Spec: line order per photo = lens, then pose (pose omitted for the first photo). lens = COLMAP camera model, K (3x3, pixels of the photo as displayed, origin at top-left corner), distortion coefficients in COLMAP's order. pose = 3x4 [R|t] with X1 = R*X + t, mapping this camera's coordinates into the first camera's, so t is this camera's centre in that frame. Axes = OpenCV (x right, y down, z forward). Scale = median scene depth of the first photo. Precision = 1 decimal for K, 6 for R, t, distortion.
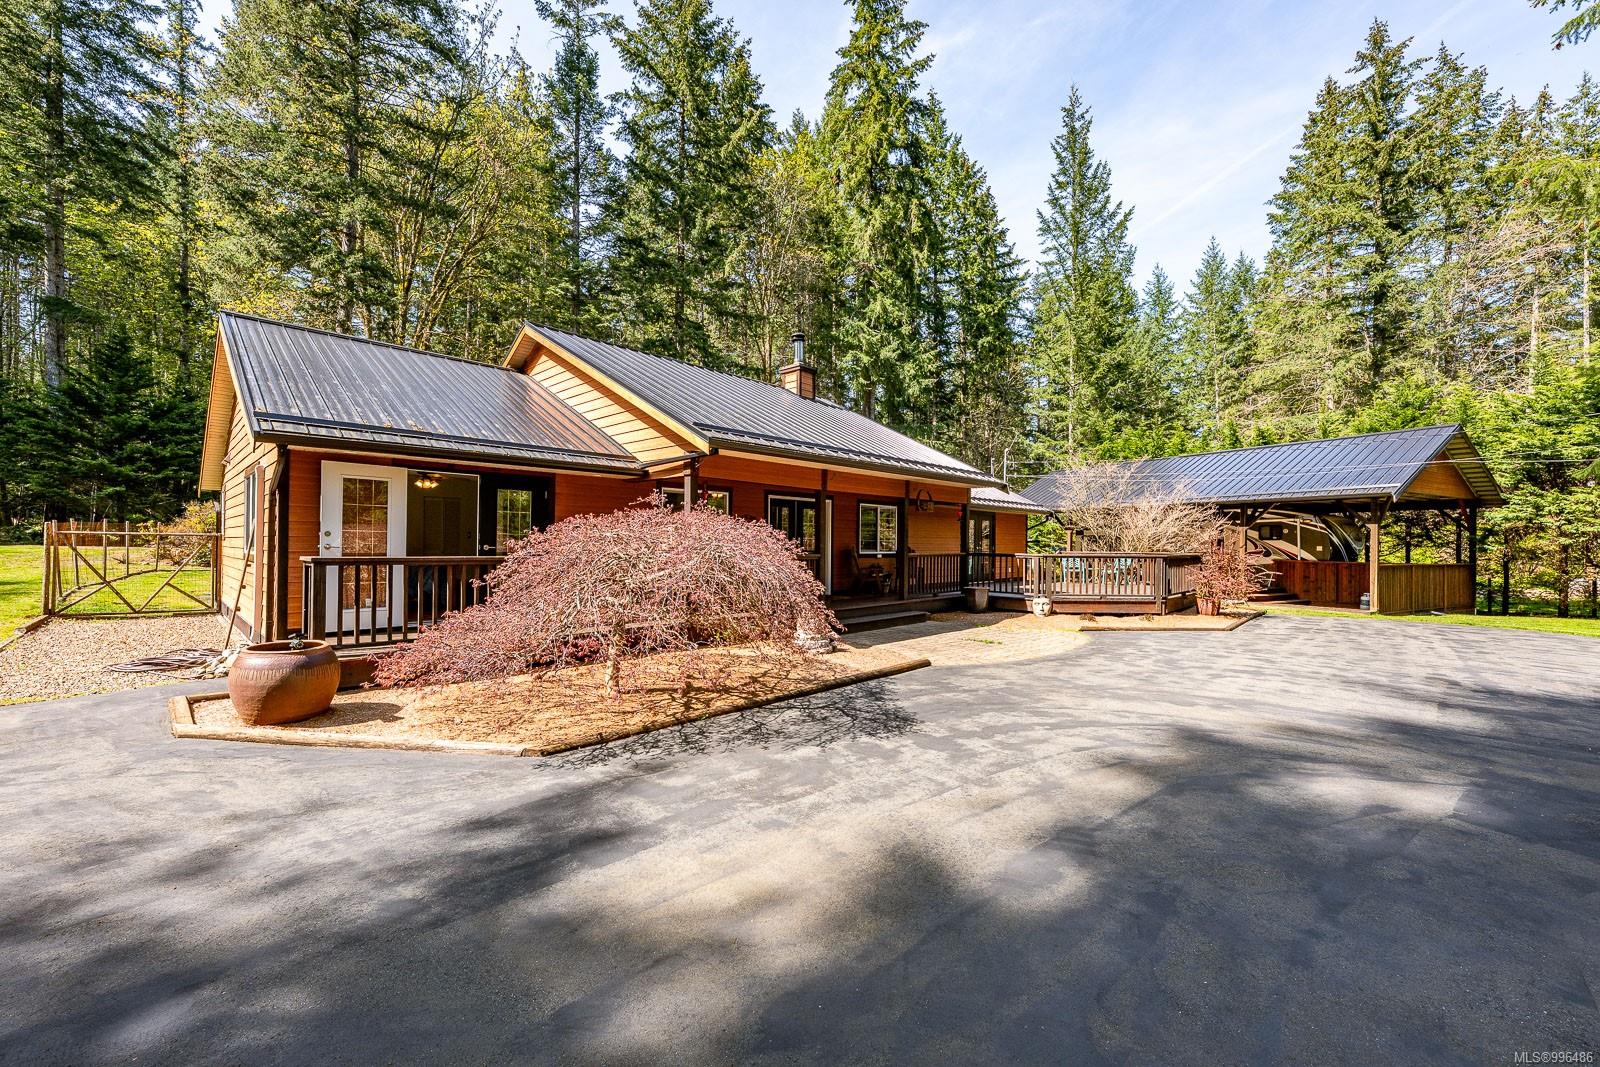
lens RADIAL K [[629.9, 0, 799.3], [0, 629.9, 536.6], [0, 0, 1]] dist [0.002564, 0.000292]
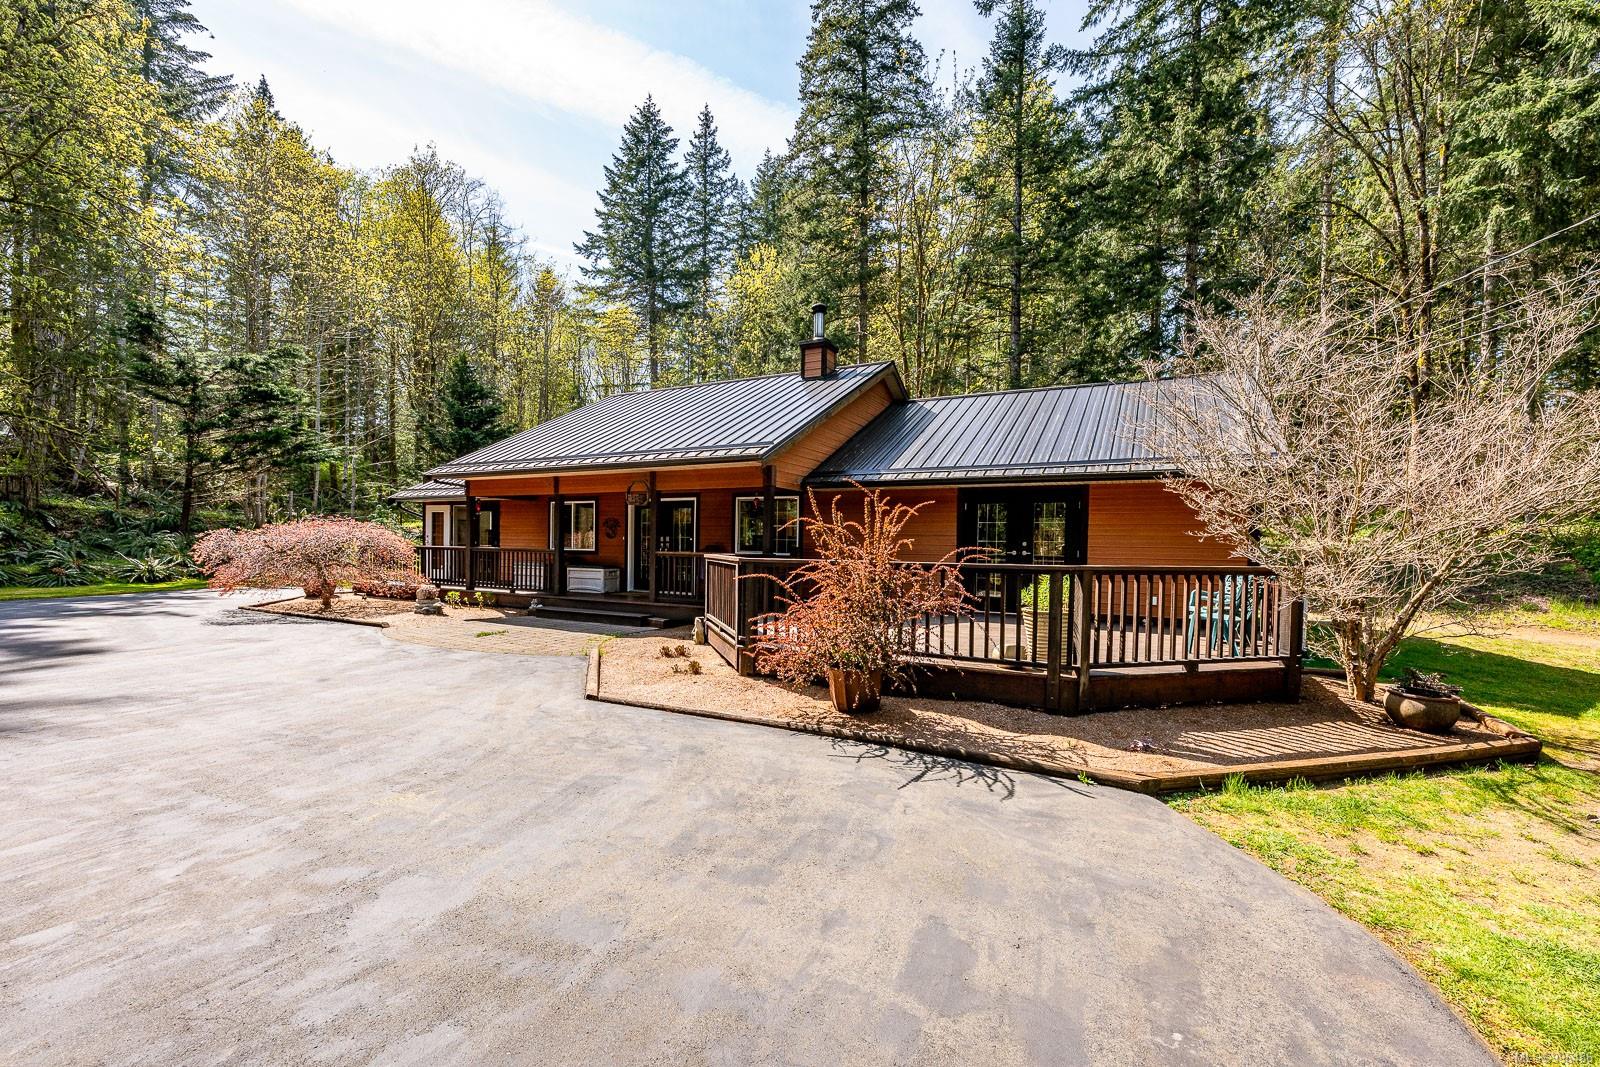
lens RADIAL K [[678.2, 0, 791.2], [0, 678.2, 556.2], [0, 0, 1]] dist [0.001764, 0.000212]
pose [[0.262693, 0.007731, -0.964849, 0.525337], [-0.004968, 0.999965, 0.006660, 0.011589], [0.964867, 0.003044, 0.262722, 0.418083]]
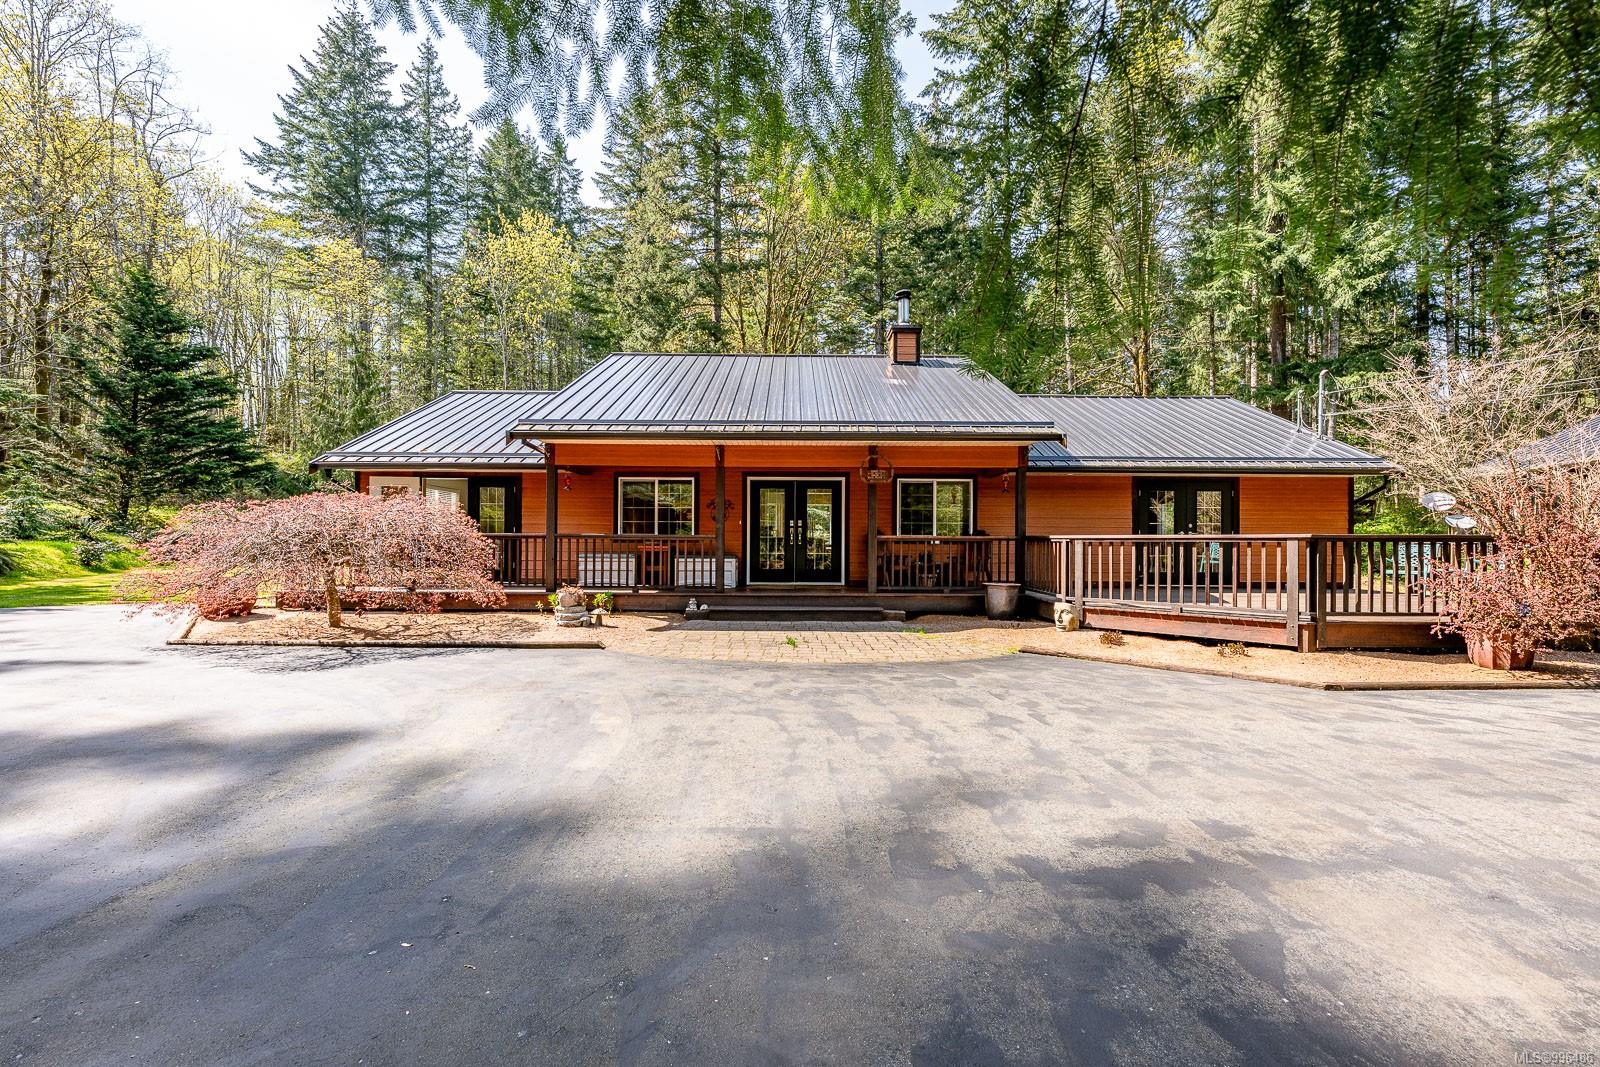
lens RADIAL K [[637.5, 0, 800.0], [0, 637.5, 533.5], [0, 0, 1]] dist [0.001044, -0.000019]
pose [[0.697866, -0.012451, -0.716120, 0.309210], [0.008227, 0.999922, -0.009368, 0.013796], [0.716181, 0.000646, 0.697915, 0.158414]]
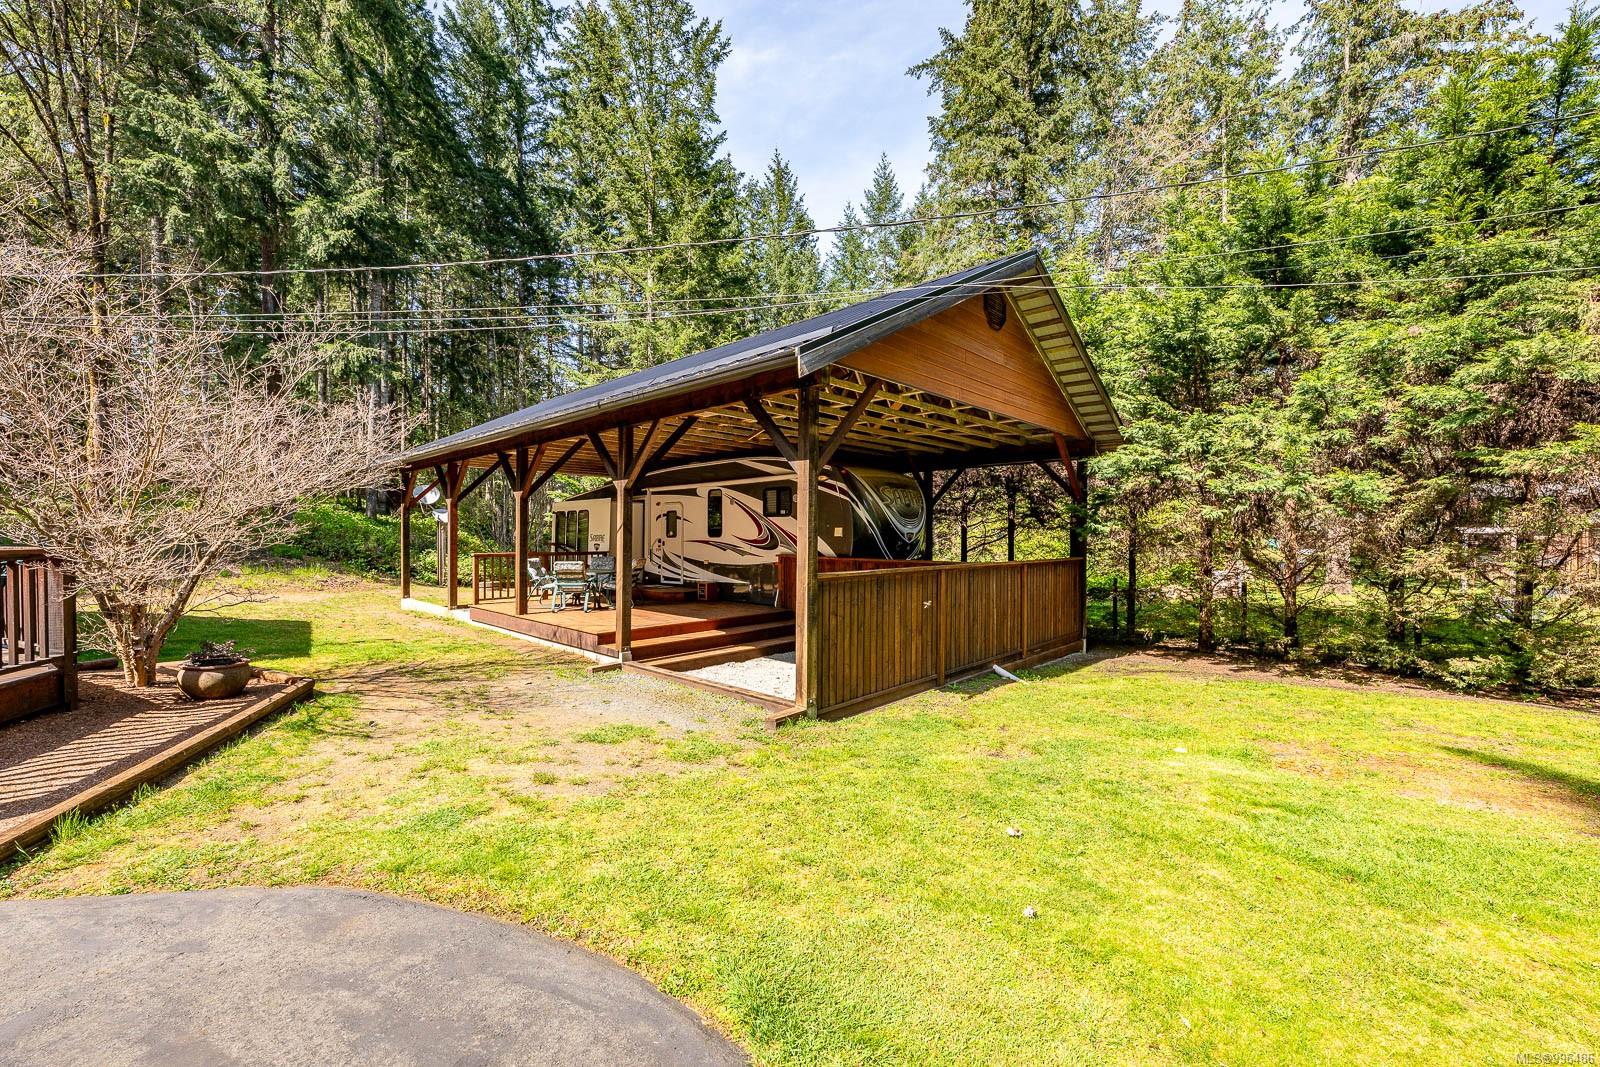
lens RADIAL K [[637.5, 0, 800.0], [0, 637.5, 533.5], [0, 0, 1]] dist [0.001044, -0.000019]
pose [[0.950279, -0.006751, 0.311326, 0.485438], [0.002879, 0.999913, 0.012894, 0.010034], [-0.311386, -0.011356, 0.950216, 0.405073]]
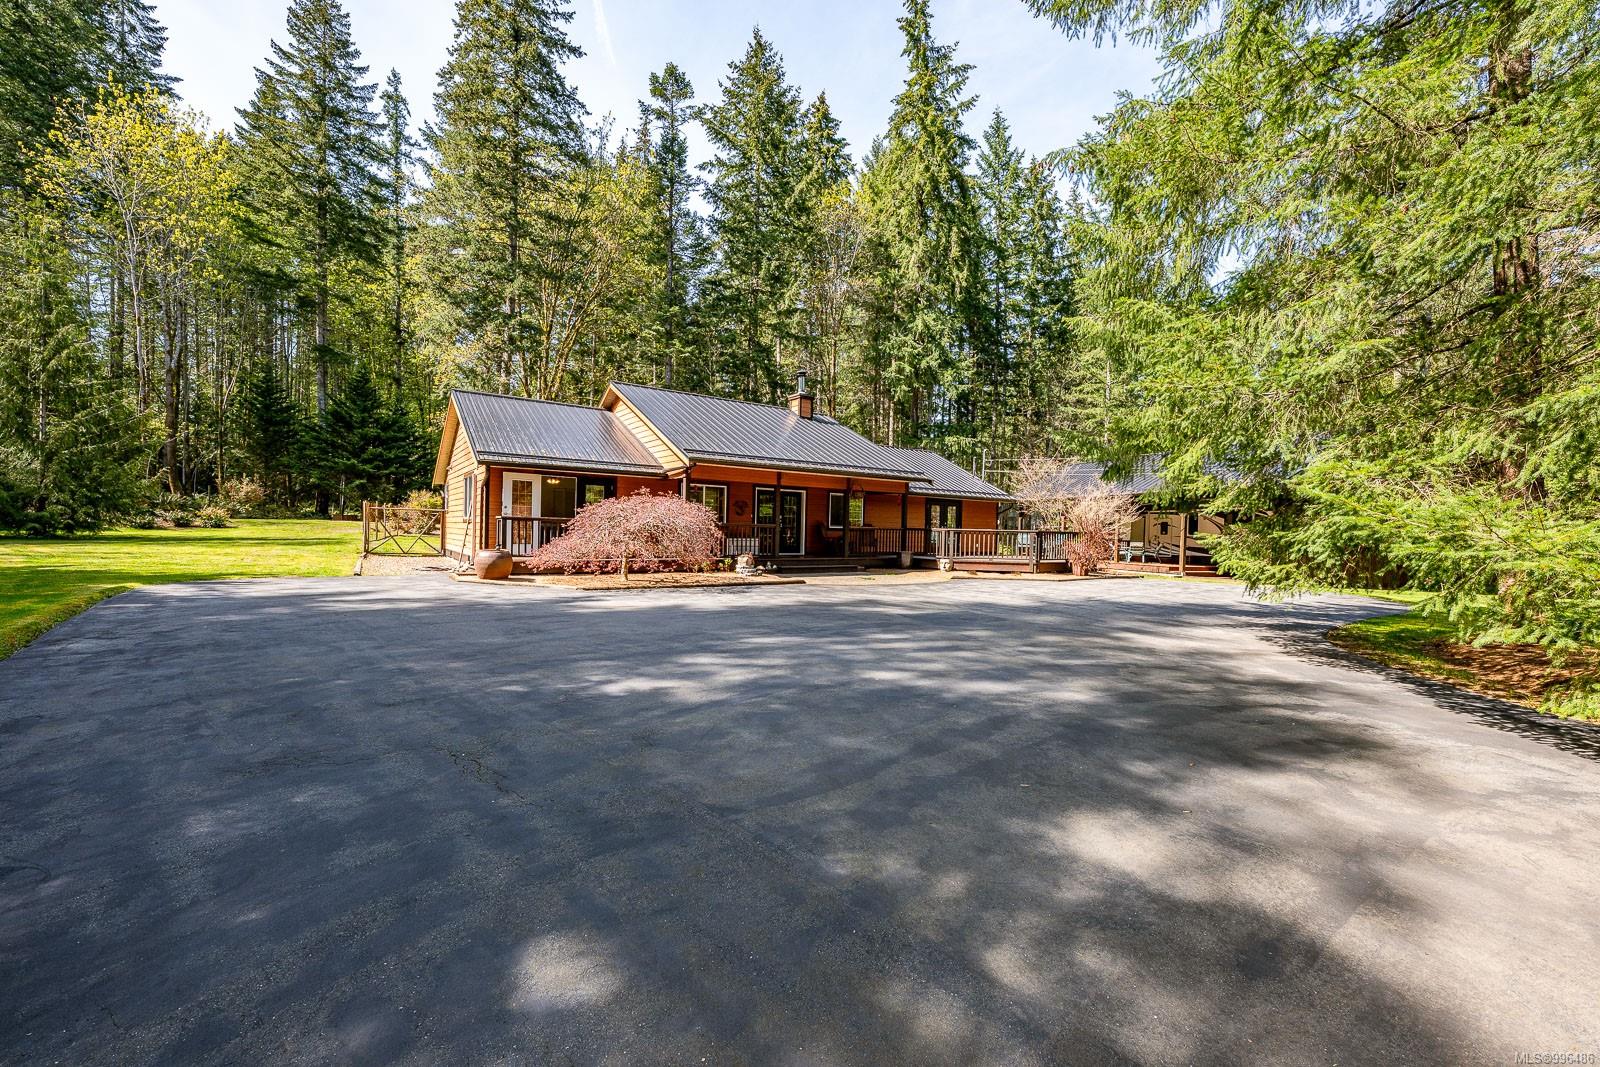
lens RADIAL K [[632.2, 0, 805.2], [0, 632.2, 536.8], [0, 0, 1]] dist [-0.003713, -0.000183]
pose [[0.984474, 0.015484, -0.174849, 0.148050], [-0.012392, 0.999747, 0.018759, 0.010486], [0.175095, -0.016301, 0.984417, -0.220351]]
